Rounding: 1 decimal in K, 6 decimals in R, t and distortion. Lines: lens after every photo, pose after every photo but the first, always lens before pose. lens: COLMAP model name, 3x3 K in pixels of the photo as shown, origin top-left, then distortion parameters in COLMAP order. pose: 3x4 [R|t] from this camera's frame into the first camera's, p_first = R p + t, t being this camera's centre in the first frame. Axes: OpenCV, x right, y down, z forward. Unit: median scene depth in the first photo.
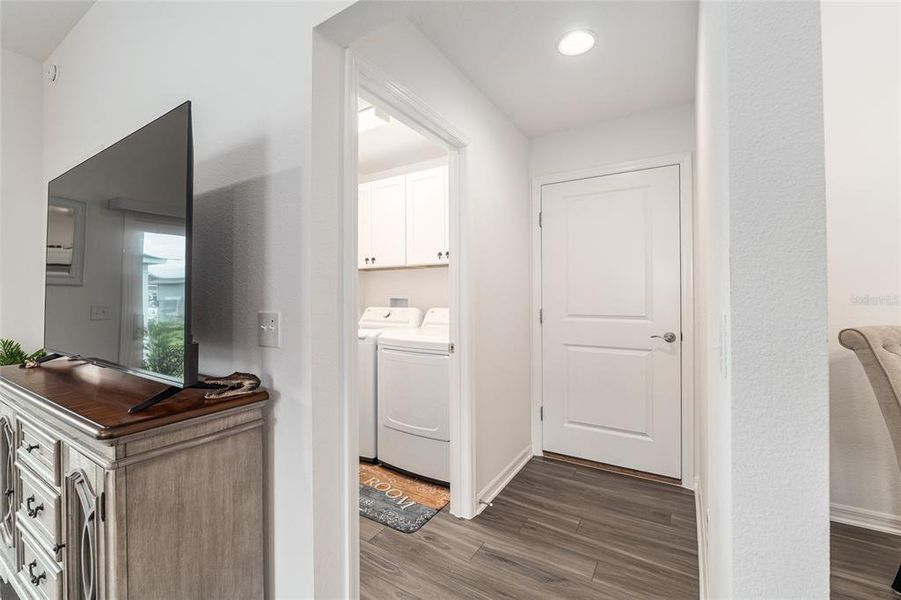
lens RADIAL K [[381.3, 0, 446.9], [0, 381.3, 293.5], [0, 0, 1]] dist [-0.011169, 0.000372]
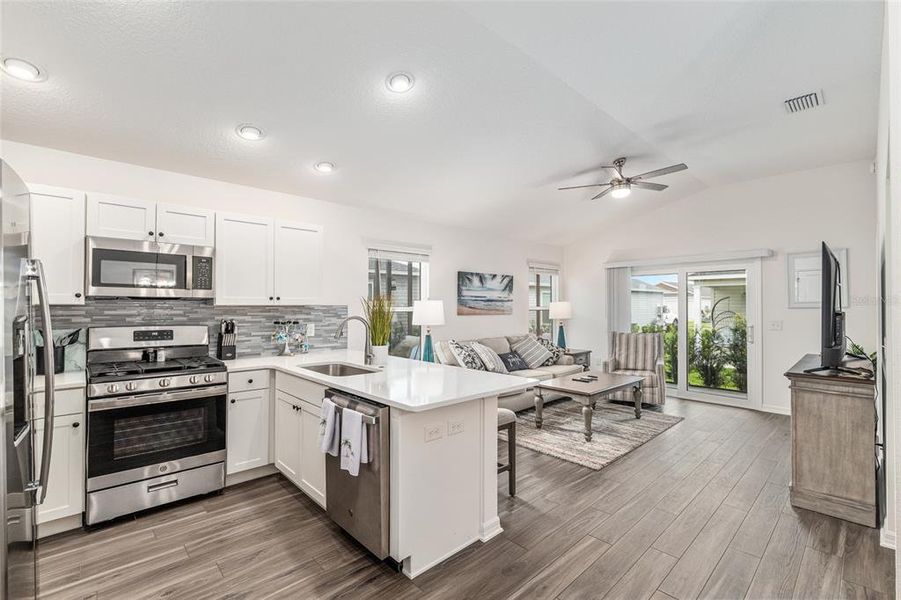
lens RADIAL K [[398.9, 0, 448.8], [0, 398.9, 301.4], [0, 0, 1]] dist [-0.002799, -0.000127]
pose [[-0.250080, -0.001870, -0.968223, 2.074764], [0.004864, 0.999983, -0.003187, -0.139969], [0.968213, -0.005507, -0.250067, -0.556032]]
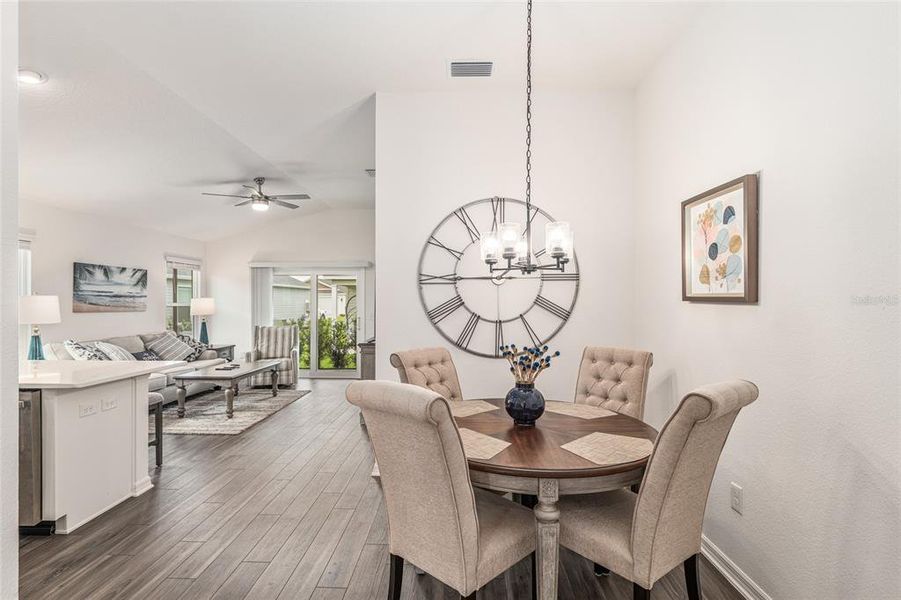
lens RADIAL K [[437.1, 0, 451.2], [0, 437.1, 305.5], [0, 0, 1]] dist [-0.005850, 0.000300]
pose [[0.515463, 0.015614, -0.856769, 3.324448], [-0.004173, 0.999868, 0.015712, -0.150731], [0.856902, -0.004524, 0.515460, -0.610257]]
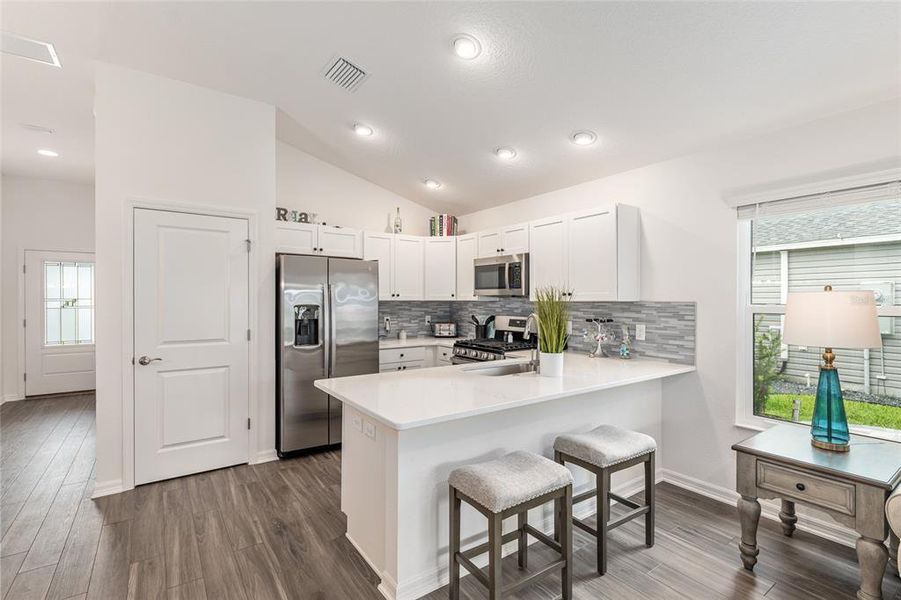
lens RADIAL K [[415.1, 0, 448.0], [0, 415.1, 302.1], [0, 0, 1]] dist [0.000019, -0.000665]
pose [[-0.924998, 0.006034, 0.379924, -0.817166], [0.005597, 0.999982, -0.002256, -0.119258], [-0.379930, 0.000040, -0.925015, 0.586054]]
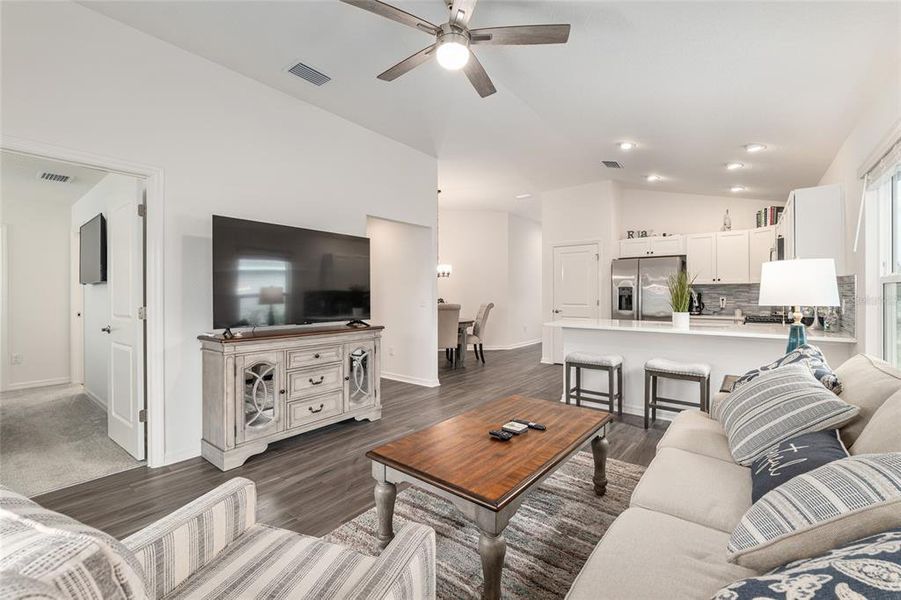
lens RADIAL K [[381.3, 0, 446.2], [0, 381.3, 294.1], [0, 0, 1]] dist [-0.011169, 0.000372]
pose [[0.109591, 0.009517, 0.993931, -3.867976], [-0.004846, 0.999947, -0.009040, 0.038332], [-0.993965, -0.003826, 0.109631, -0.095705]]
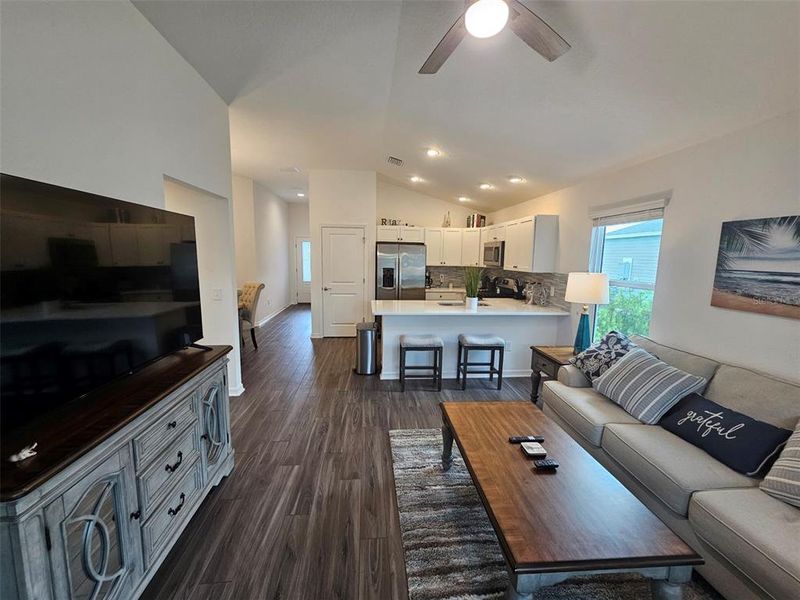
lens RADIAL K [[331.2, 0, 398.4], [0, 331.2, 300.4], [0, 0, 1]] dist [-0.003003, 0.000555]
pose [[-0.611814, -0.108200, 0.783567, -2.884698], [-0.015714, 0.992067, 0.124722, -0.256402], [-0.790846, 0.063994, -0.608661, 1.187303]]
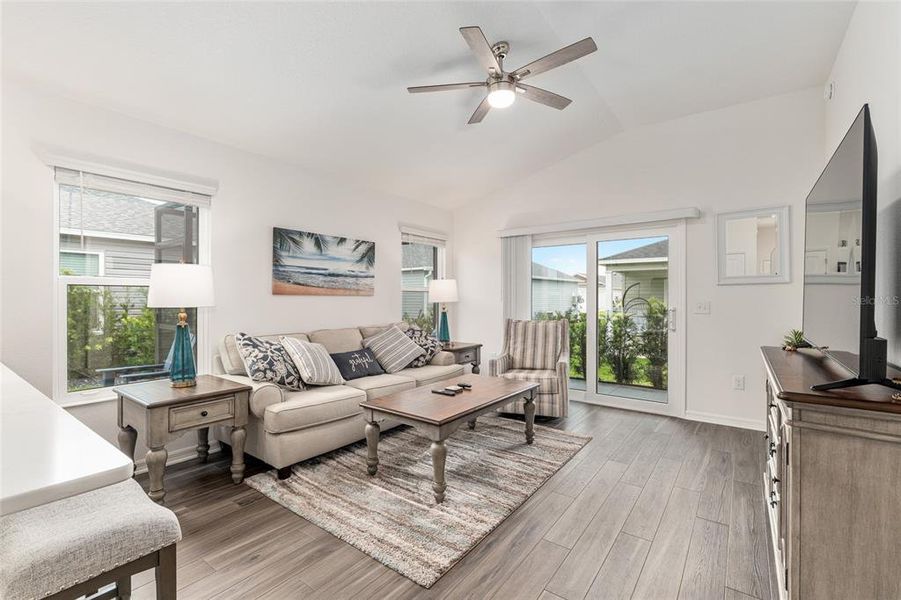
lens RADIAL K [[398.9, 0, 450.9], [0, 398.9, 298.3], [0, 0, 1]] dist [-0.002799, -0.000127]
pose [[-0.071494, 0.010238, -0.997388, 0.456642], [0.003253, 0.999944, 0.010031, 0.007689], [0.997436, -0.002527, -0.071523, -0.054823]]
